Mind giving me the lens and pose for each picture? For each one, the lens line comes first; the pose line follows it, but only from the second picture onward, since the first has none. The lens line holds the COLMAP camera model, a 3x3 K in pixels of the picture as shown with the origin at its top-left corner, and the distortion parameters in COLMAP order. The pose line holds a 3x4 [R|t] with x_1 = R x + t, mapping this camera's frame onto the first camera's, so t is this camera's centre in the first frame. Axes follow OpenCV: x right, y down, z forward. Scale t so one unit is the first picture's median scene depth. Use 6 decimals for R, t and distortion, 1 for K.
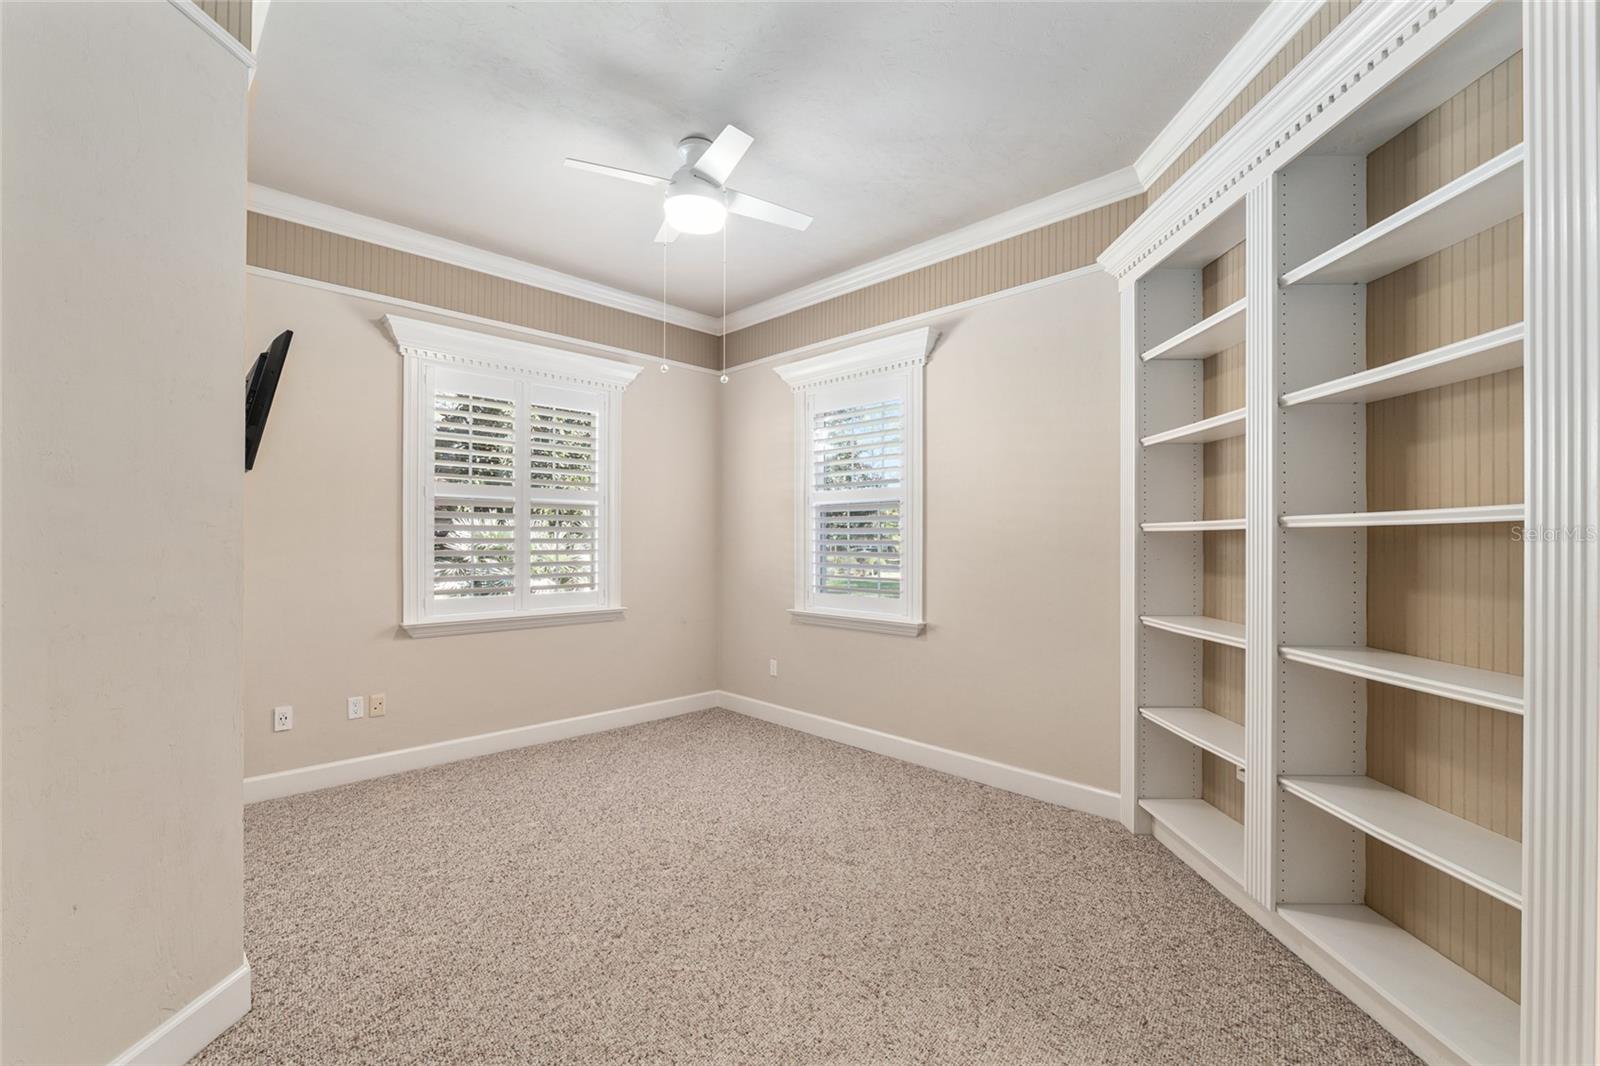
lens RADIAL K [[690.1, 0, 801.7], [0, 690.1, 538.0], [0, 0, 1]] dist [-0.003540, -0.000076]
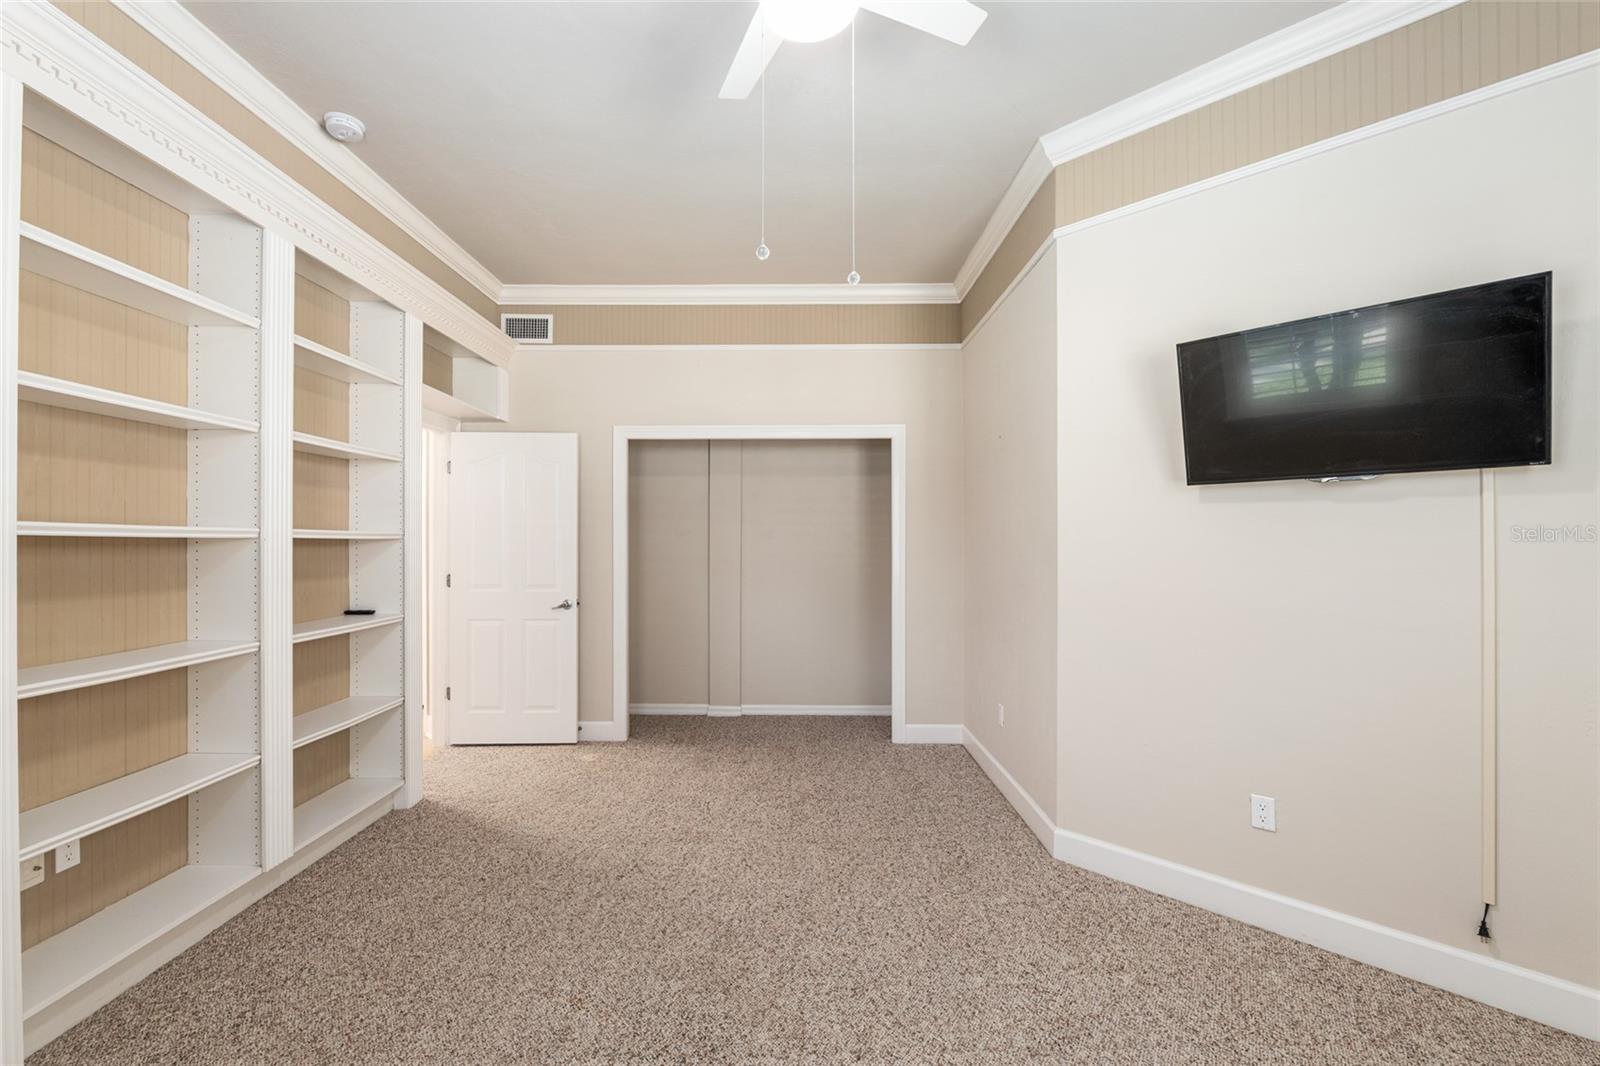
lens RADIAL K [[671.5, 0, 798.0], [0, 671.5, 538.3], [0, 0, 1]] dist [-0.007913, 0.000222]
pose [[-0.999965, -0.002826, -0.007828, -0.192618], [-0.002767, 0.999968, -0.007564, -0.007412], [0.007849, -0.007542, -0.999941, 2.157671]]
